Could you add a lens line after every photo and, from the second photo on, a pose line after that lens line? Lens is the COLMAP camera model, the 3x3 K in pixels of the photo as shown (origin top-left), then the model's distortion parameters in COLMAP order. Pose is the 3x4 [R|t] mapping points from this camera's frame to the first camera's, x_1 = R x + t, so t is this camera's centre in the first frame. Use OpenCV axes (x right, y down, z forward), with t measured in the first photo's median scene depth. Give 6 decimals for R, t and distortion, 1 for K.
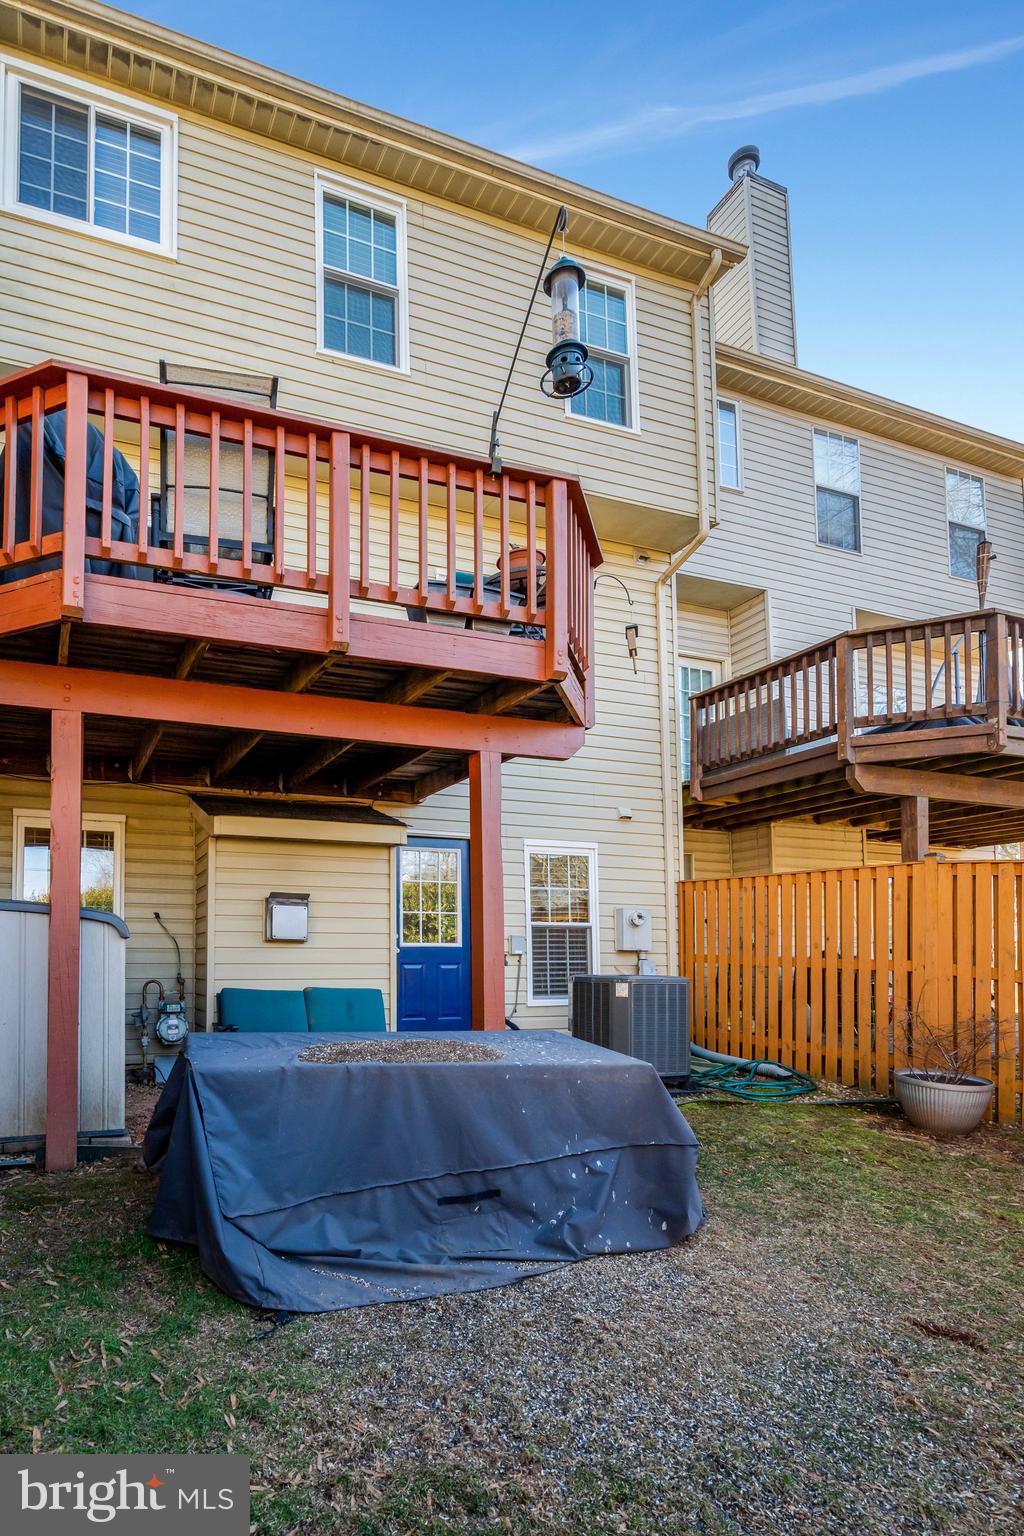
lens RADIAL K [[800.3, 0, 512.0], [0, 800.3, 768.0], [0, 0, 1]] dist [-0.001501, 0.000248]
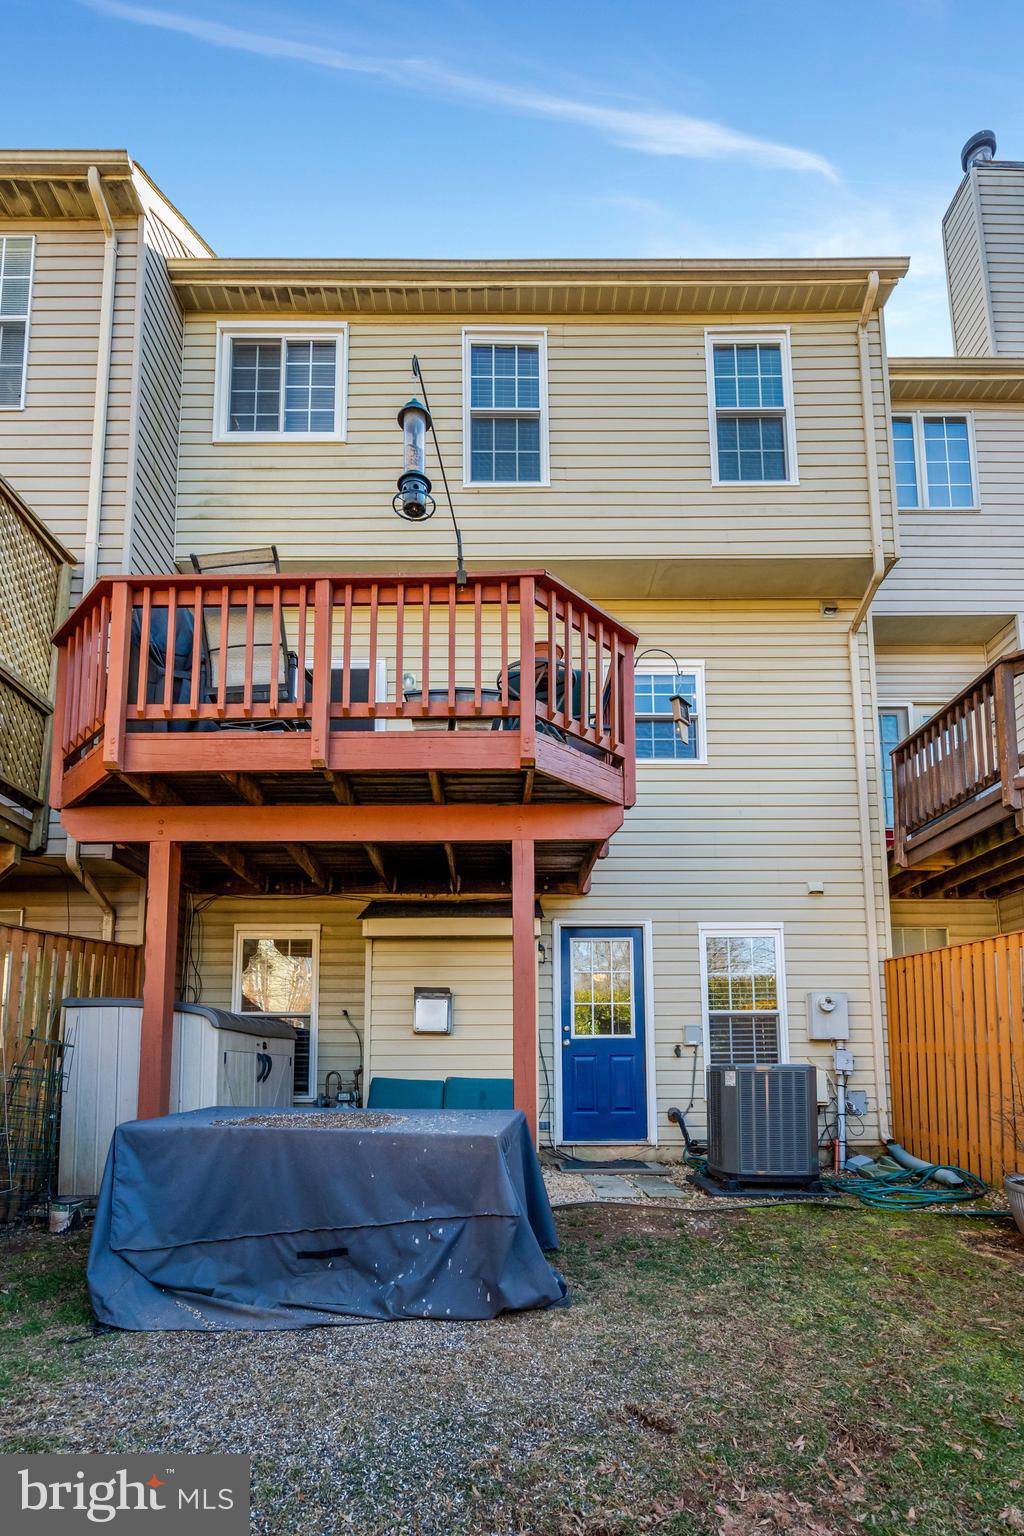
lens RADIAL K [[814.6, 0, 511.6], [0, 814.6, 799.1], [0, 0, 1]] dist [-0.001151, -0.000459]
pose [[0.933394, -0.115106, -0.339892, 0.219647], [0.089225, 0.991857, -0.090872, 0.014934], [0.347585, 0.054493, 0.936064, 0.003896]]
